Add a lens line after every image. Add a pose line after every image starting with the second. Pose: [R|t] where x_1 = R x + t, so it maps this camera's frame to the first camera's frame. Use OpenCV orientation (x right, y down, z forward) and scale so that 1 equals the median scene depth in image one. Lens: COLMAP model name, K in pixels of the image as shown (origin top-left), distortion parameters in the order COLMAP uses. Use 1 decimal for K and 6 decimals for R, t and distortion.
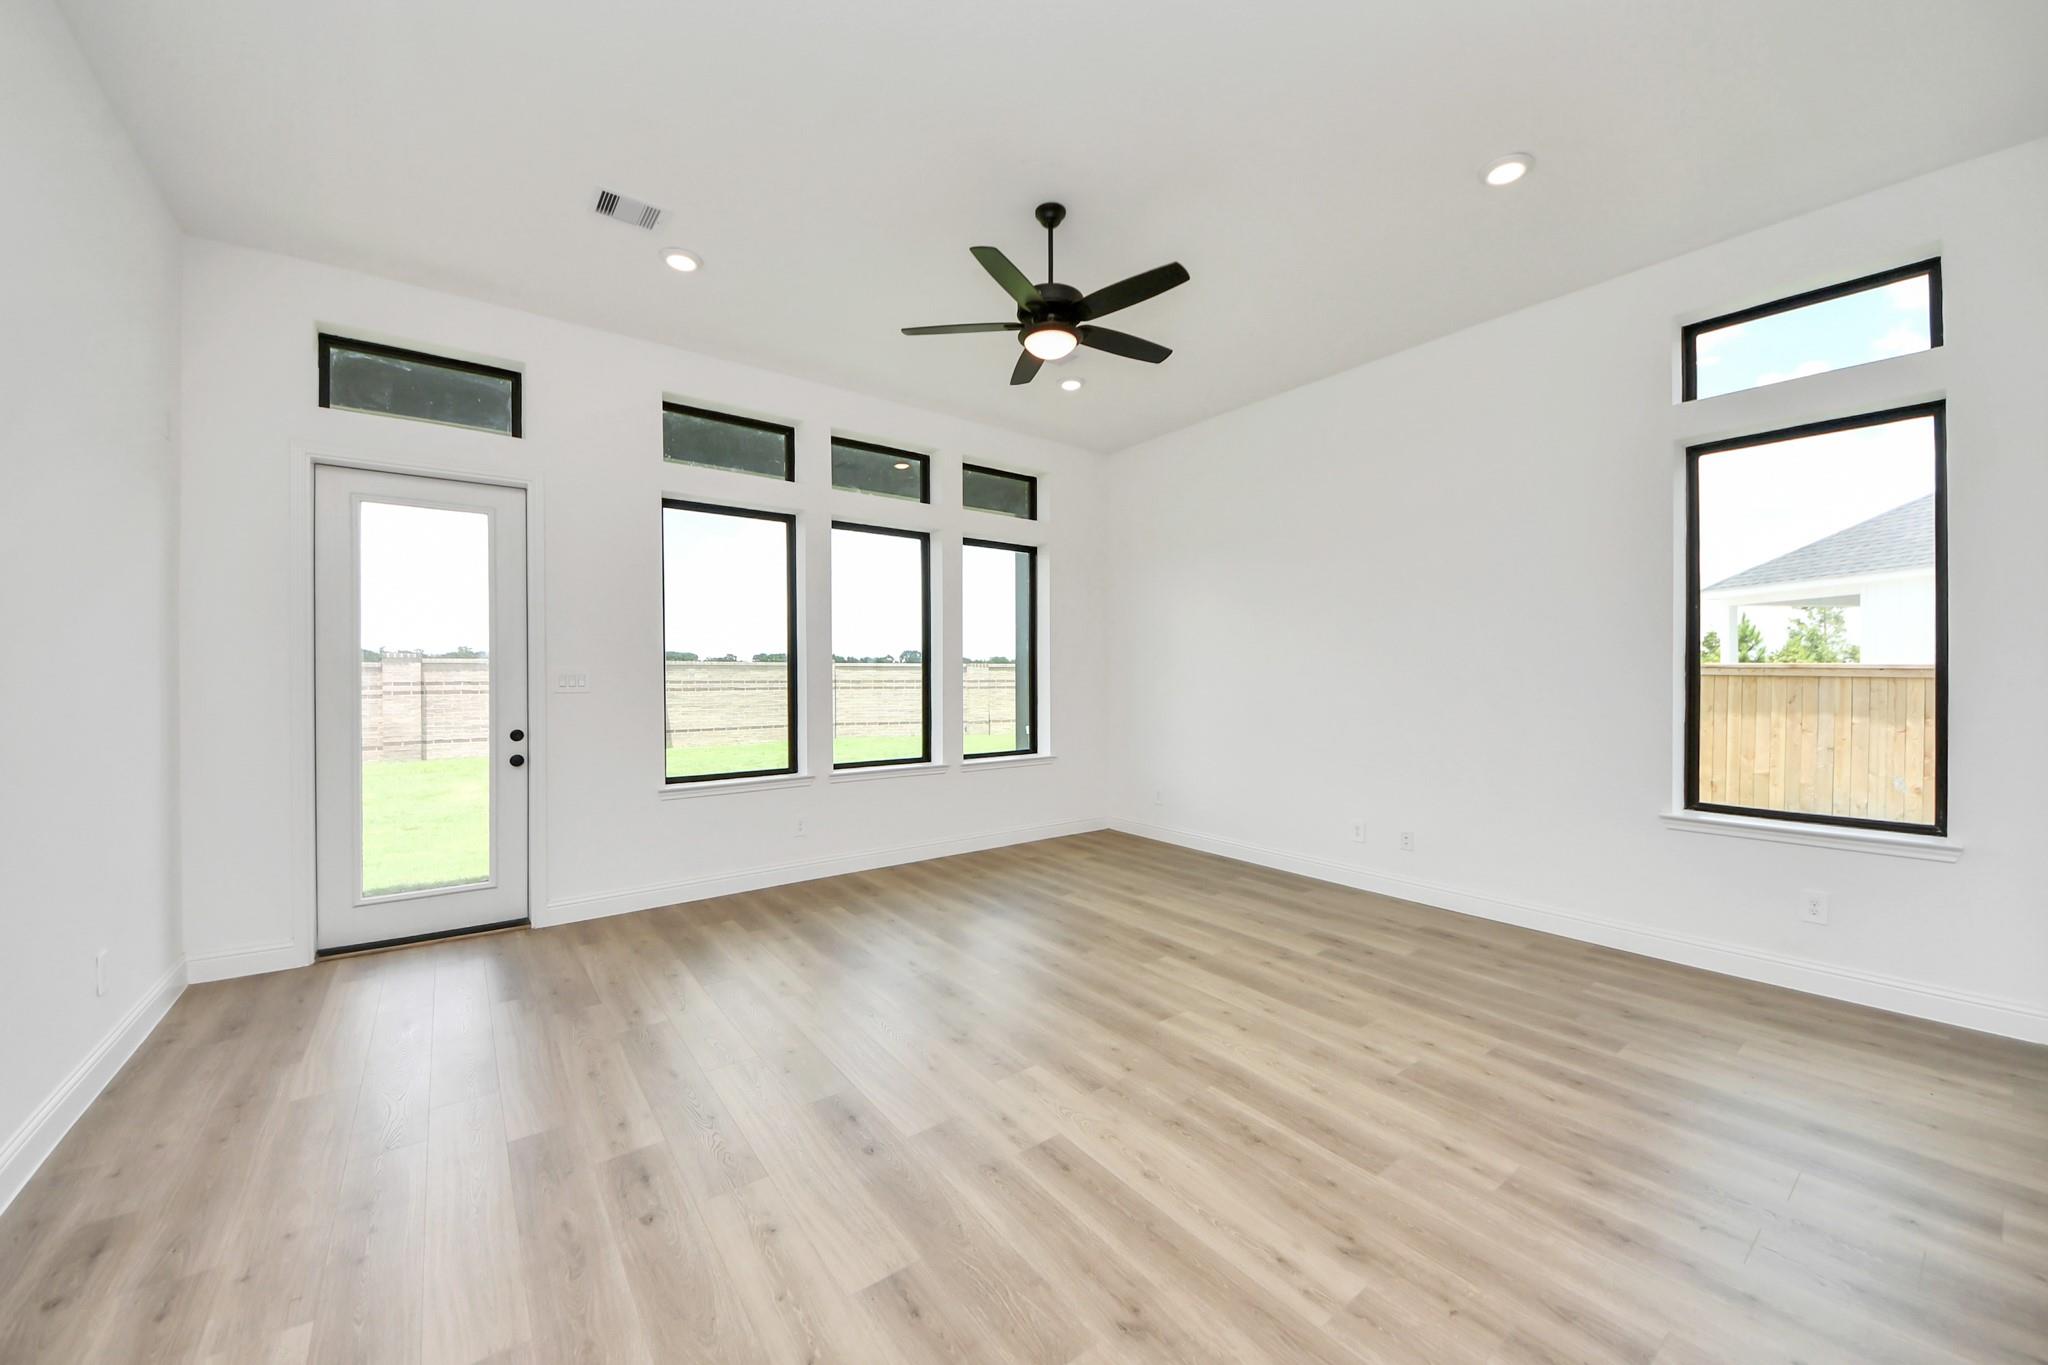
lens RADIAL K [[754.5, 0, 1011.6], [0, 754.5, 691.8], [0, 0, 1]] dist [0.054791, -0.034273]
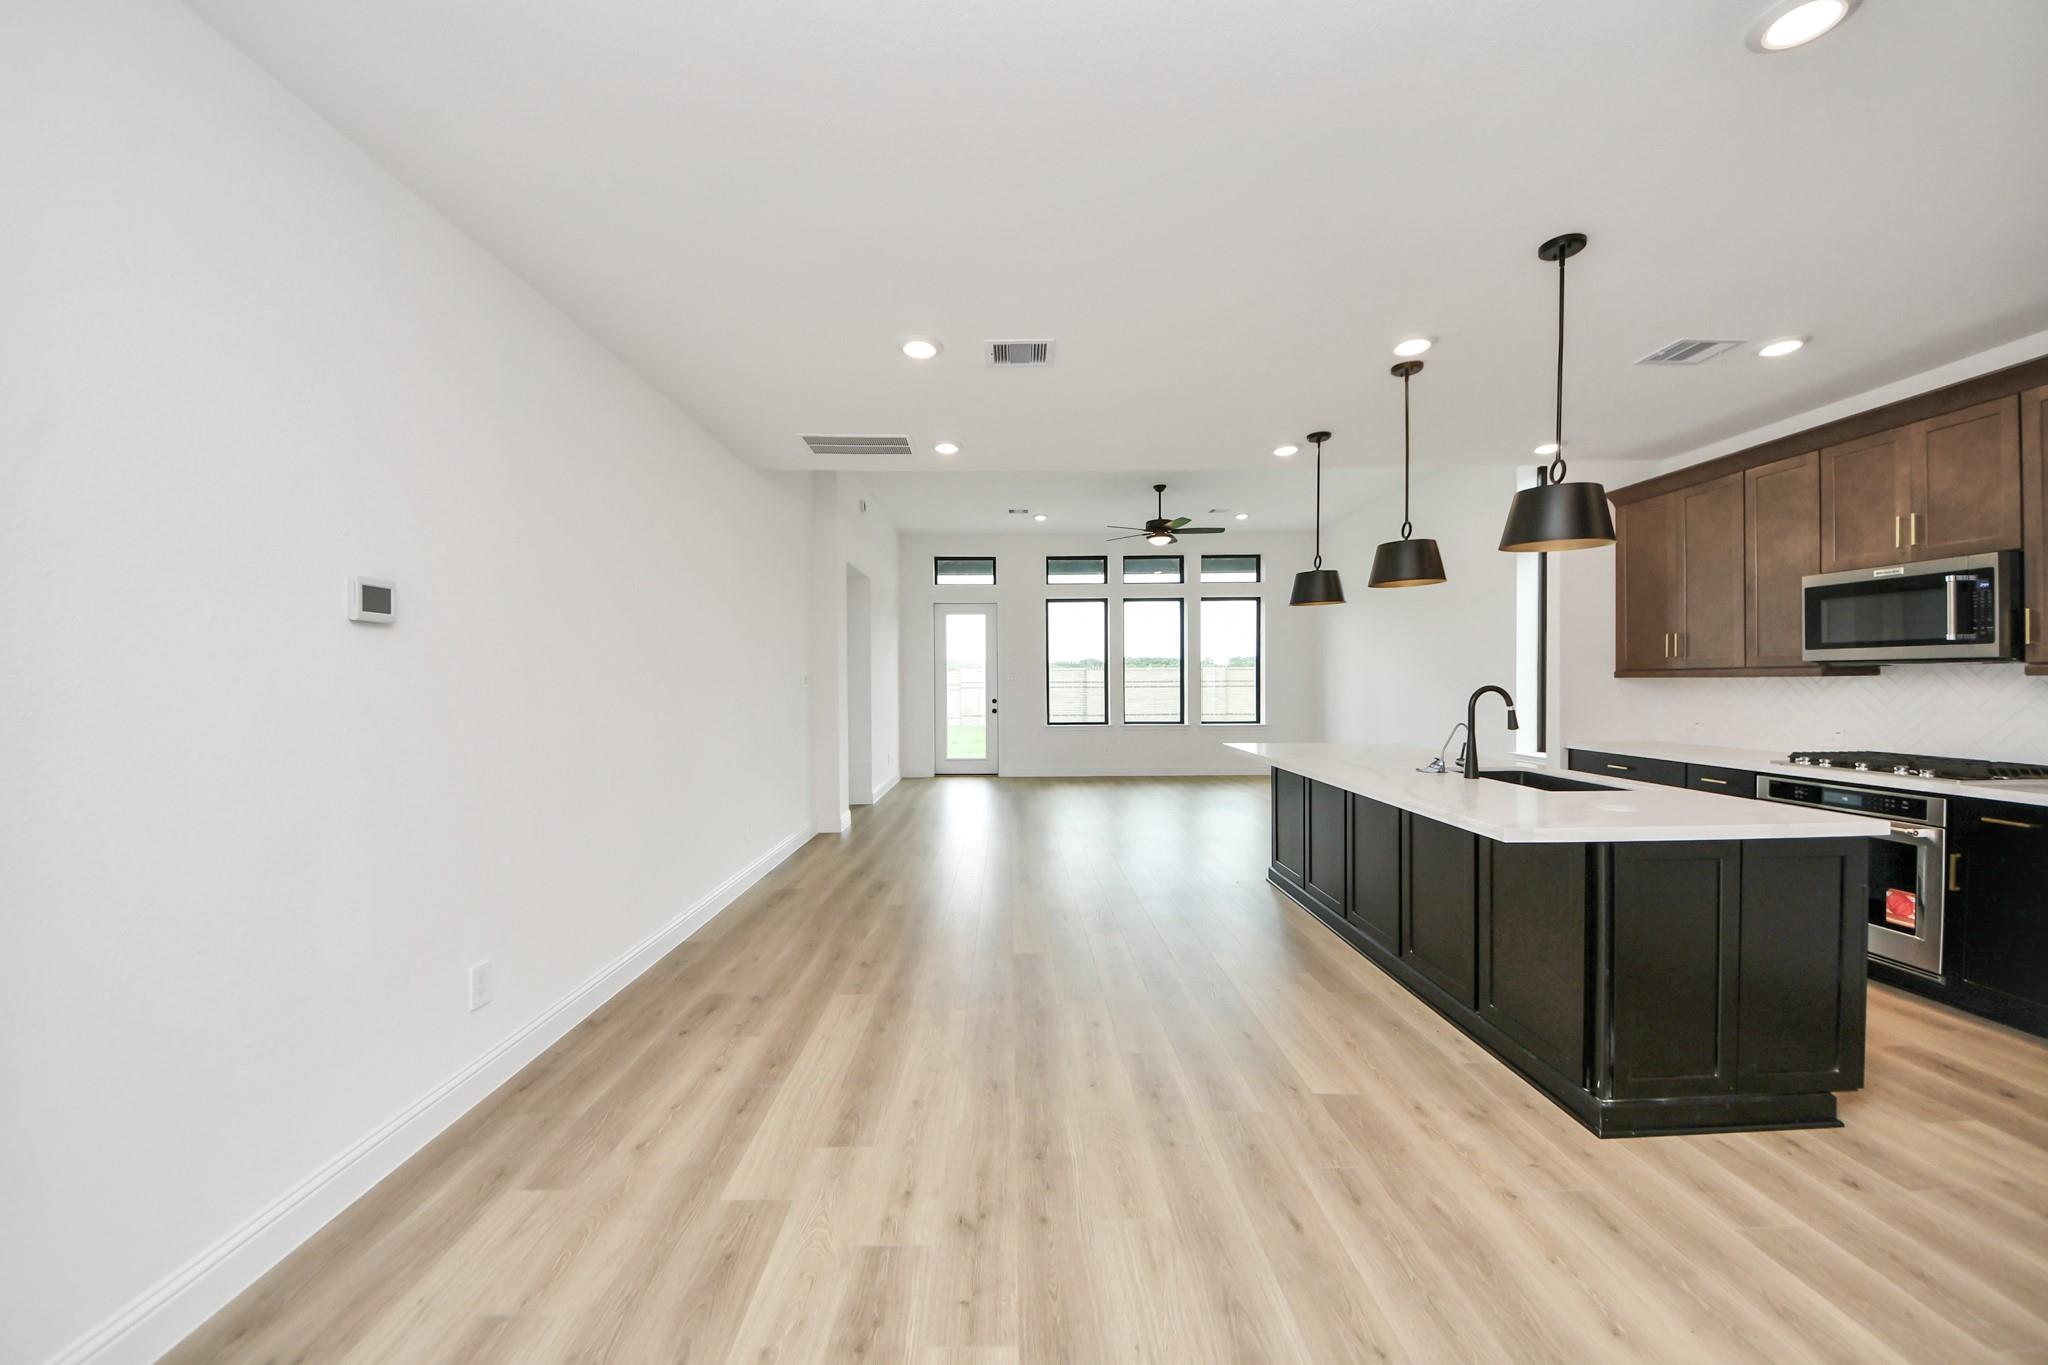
lens RADIAL K [[721.3, 0, 1015.8], [0, 721.3, 686.4], [0, 0, 1]] dist [0.043812, -0.028615]
pose [[0.812118, 0.004642, -0.583474, 0.853800], [-0.010946, 0.999914, -0.007280, 0.031129], [0.583390, 0.012299, 0.812099, -0.954927]]
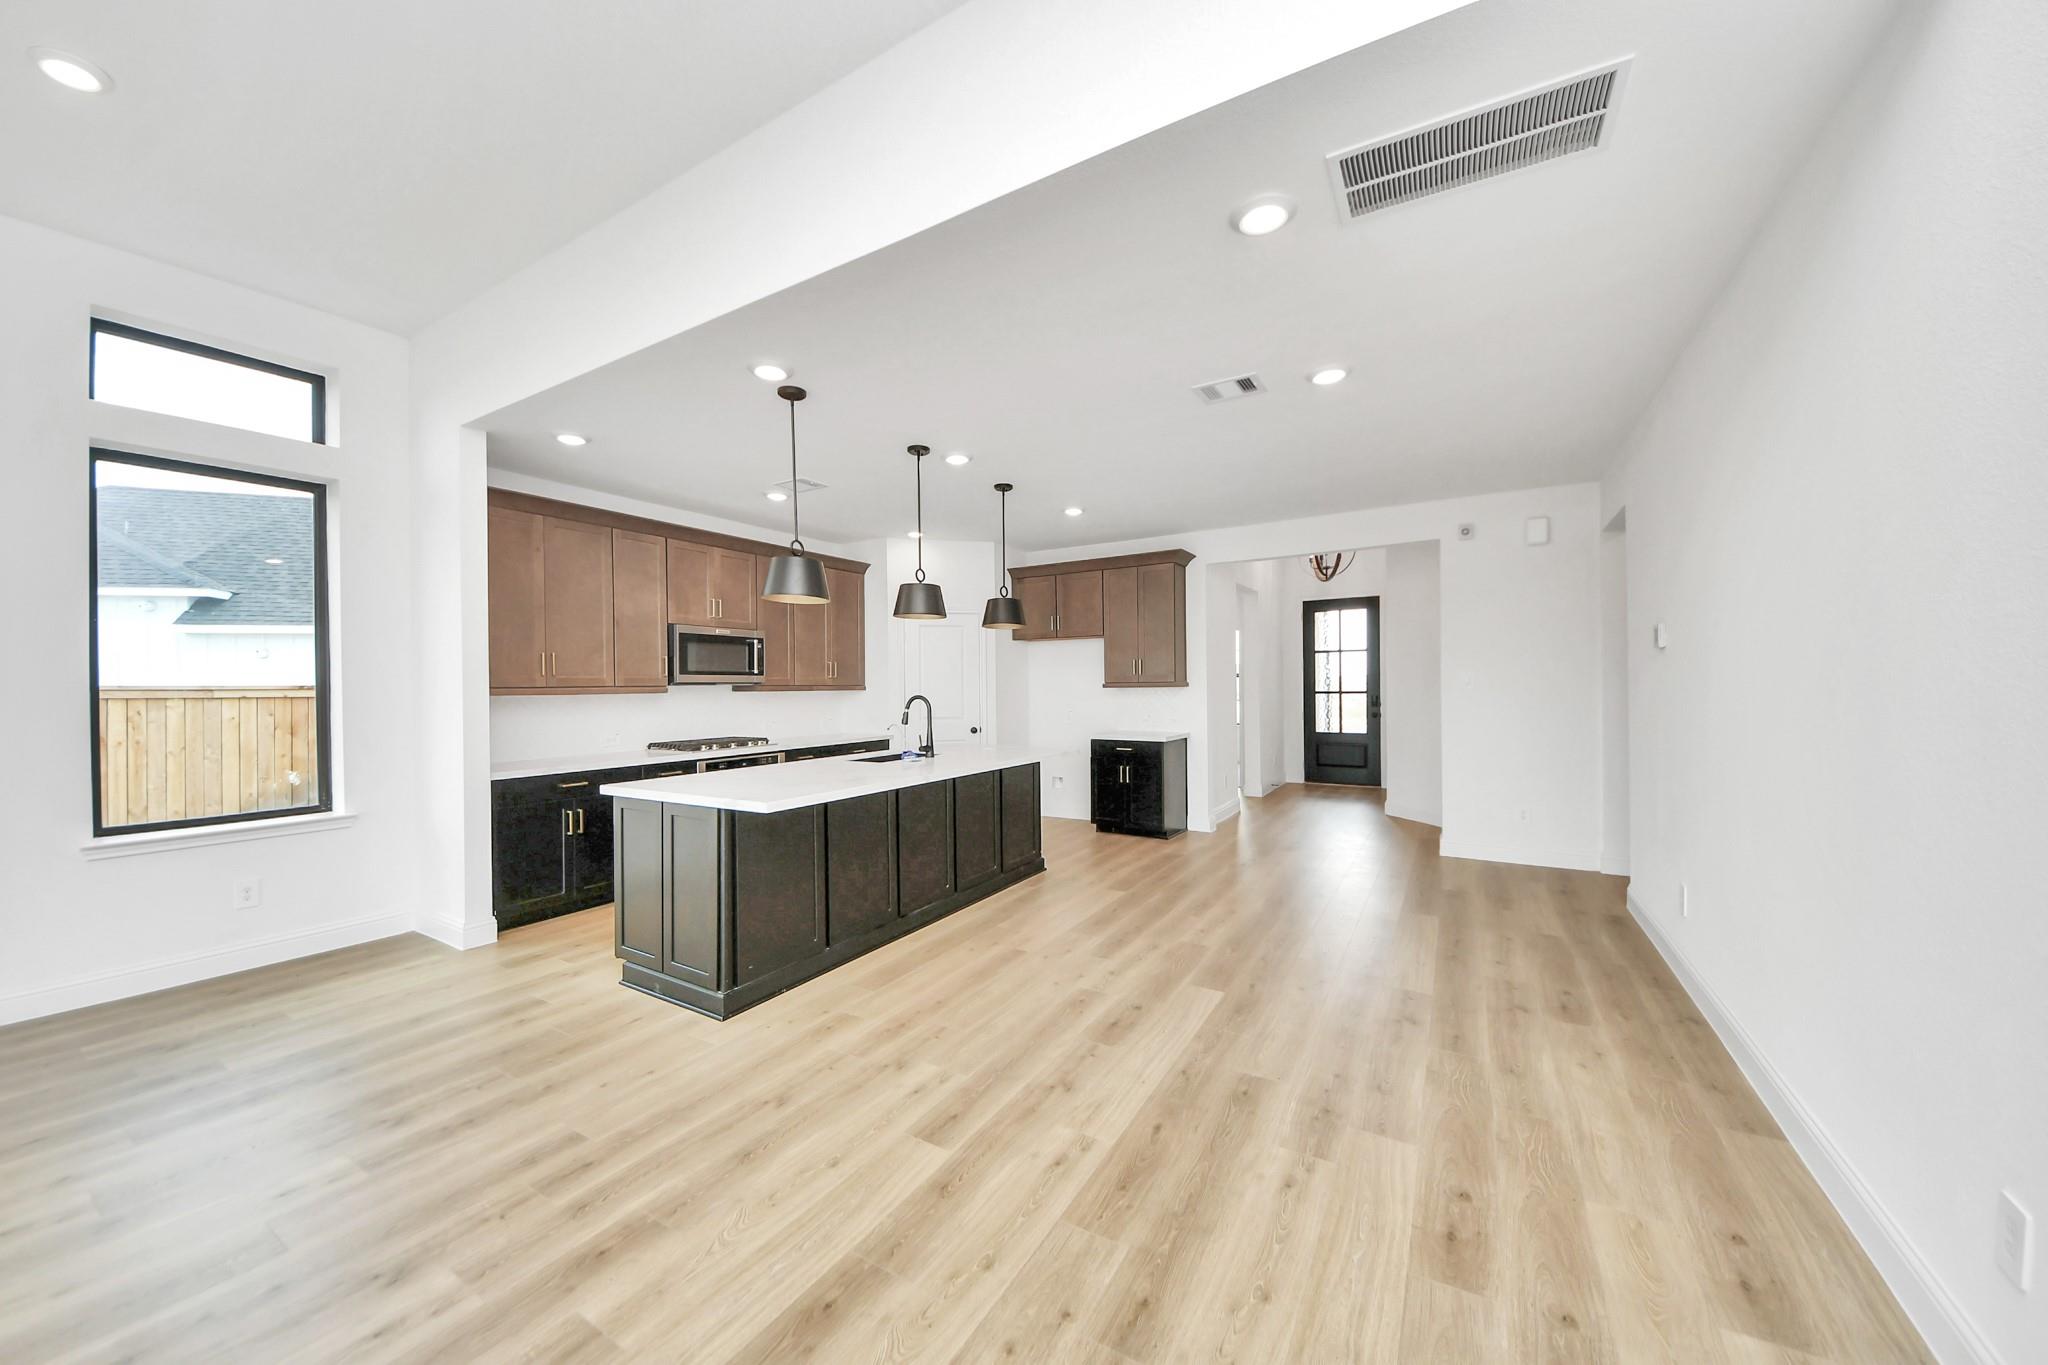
lens RADIAL K [[715.6, 0, 1013.8], [0, 715.6, 686.1], [0, 0, 1]] dist [0.041798, -0.027451]
pose [[-0.377351, 0.008465, 0.926032, -0.322602], [0.034289, 0.999400, 0.004837, 0.003661], [-0.925435, 0.033578, -0.377415, 0.279175]]
